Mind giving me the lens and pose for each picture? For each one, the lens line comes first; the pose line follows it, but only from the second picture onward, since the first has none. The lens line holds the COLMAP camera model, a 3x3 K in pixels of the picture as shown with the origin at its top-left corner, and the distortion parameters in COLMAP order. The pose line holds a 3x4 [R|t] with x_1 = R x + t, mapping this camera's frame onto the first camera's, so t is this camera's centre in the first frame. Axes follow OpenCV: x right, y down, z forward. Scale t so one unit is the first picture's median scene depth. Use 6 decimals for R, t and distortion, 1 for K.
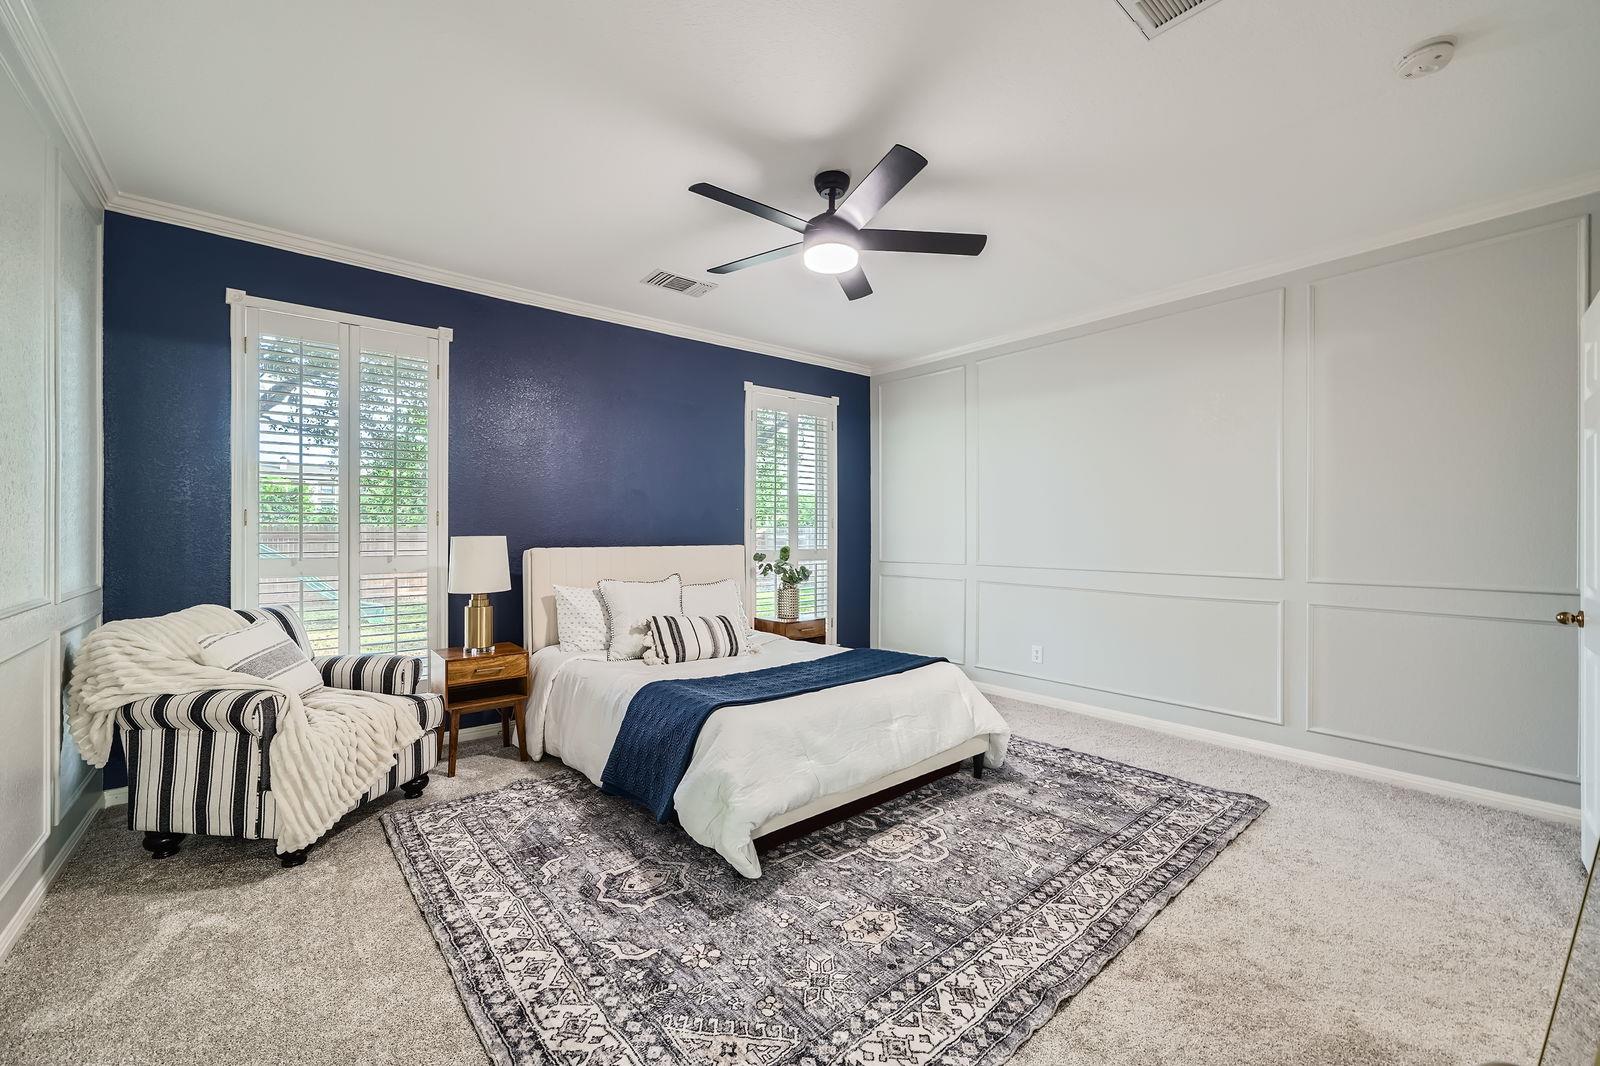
lens RADIAL K [[640.1, 0, 806.0], [0, 640.1, 531.5], [0, 0, 1]] dist [-0.012617, 0.005079]
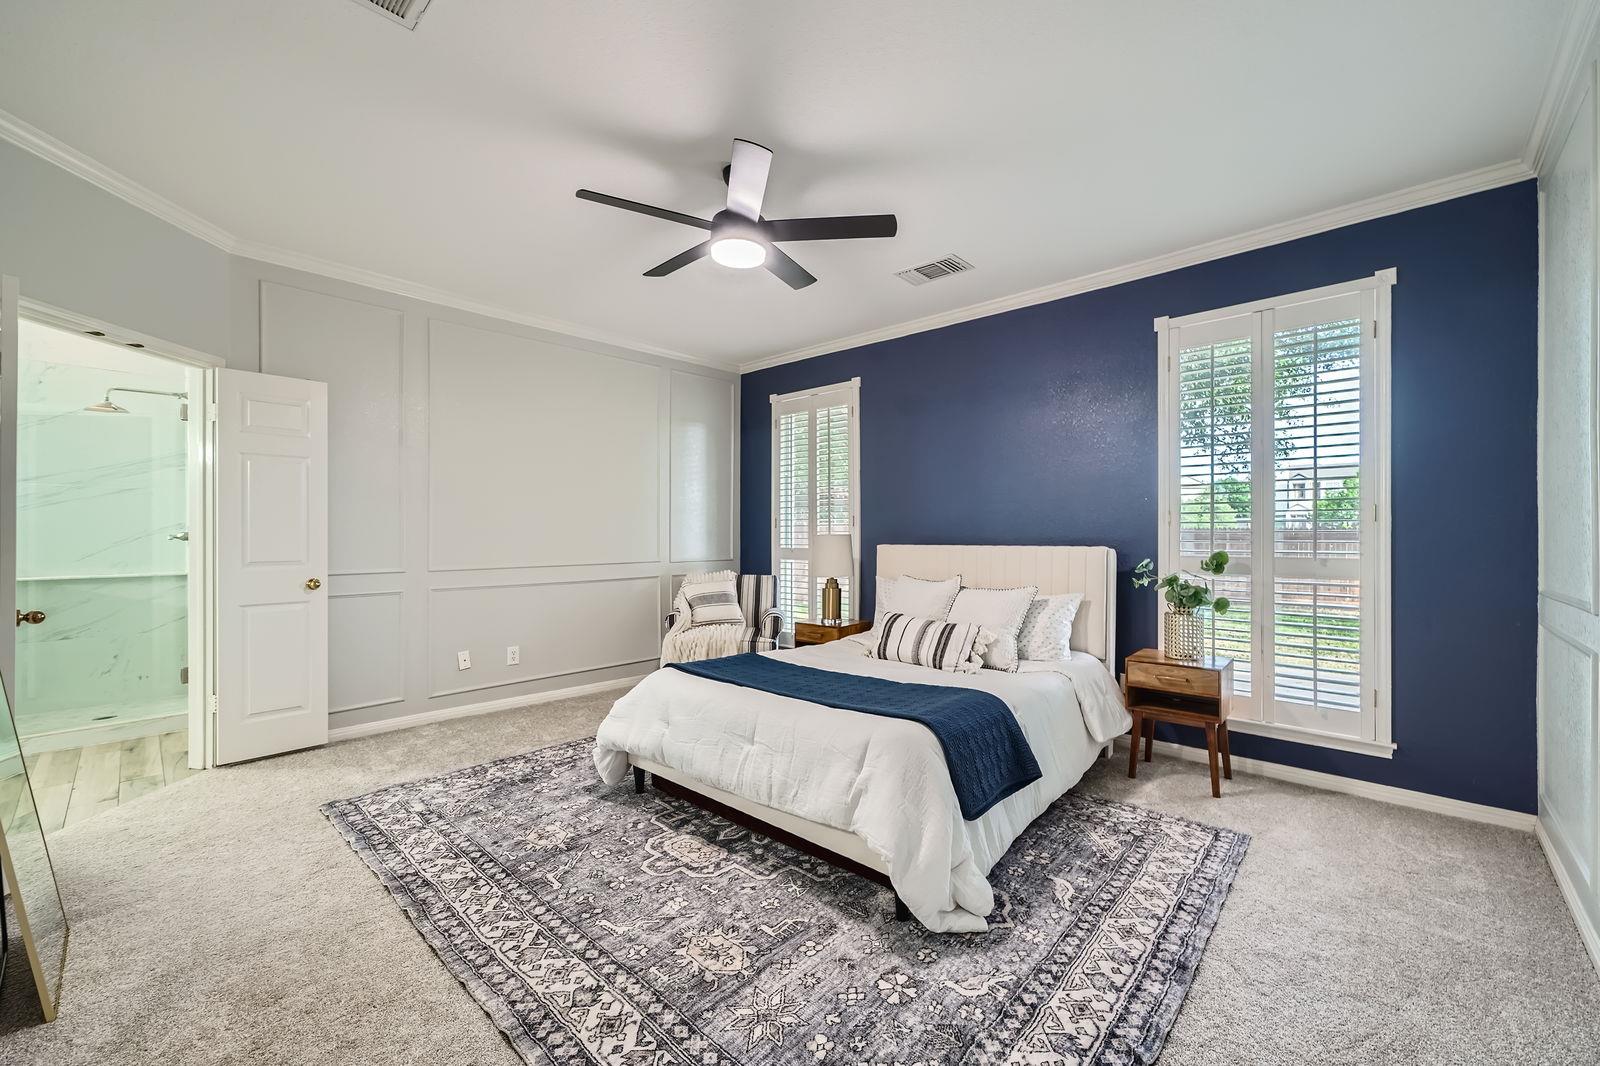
lens RADIAL K [[640.1, 0, 794.2], [0, 640.1, 529.7], [0, 0, 1]] dist [-0.012617, 0.005079]
pose [[0.119107, -0.006675, -0.992859, 1.165432], [0.000434, 0.999978, -0.006671, 0.009780], [0.992881, 0.000363, 0.119108, 1.085222]]
